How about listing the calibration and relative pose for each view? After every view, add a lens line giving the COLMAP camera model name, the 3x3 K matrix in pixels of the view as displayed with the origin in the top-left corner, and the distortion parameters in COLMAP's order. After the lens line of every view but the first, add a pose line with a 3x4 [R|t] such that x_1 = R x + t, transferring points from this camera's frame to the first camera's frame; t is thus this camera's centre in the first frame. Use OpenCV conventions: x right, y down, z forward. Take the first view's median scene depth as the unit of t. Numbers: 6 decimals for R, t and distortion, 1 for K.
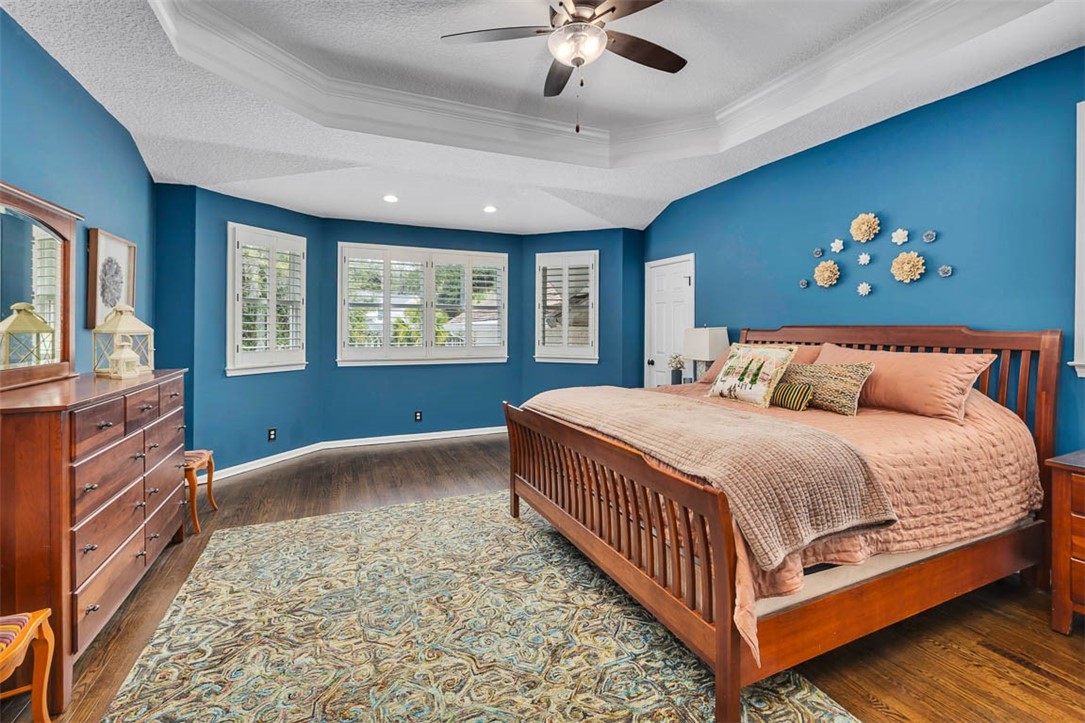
lens RADIAL K [[477.5, 0, 542.8], [0, 477.5, 327.1], [0, 0, 1]] dist [0.000500, 0.000524]
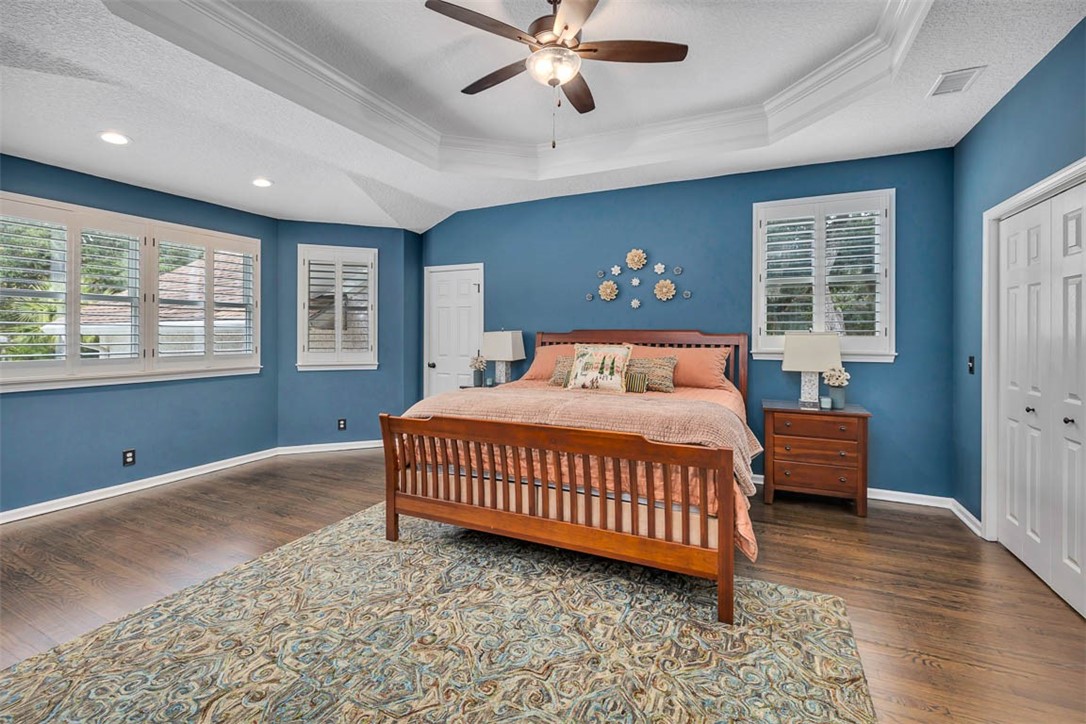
lens RADIAL K [[470.3, 0, 542.5], [0, 470.3, 333.6], [0, 0, 1]] dist [-0.000838, 0.000001]
pose [[0.753772, -0.001054, 0.657136, -0.494092], [-0.002671, 0.999986, 0.004668, 0.002164], [-0.657131, -0.005273, 0.753758, 0.170550]]
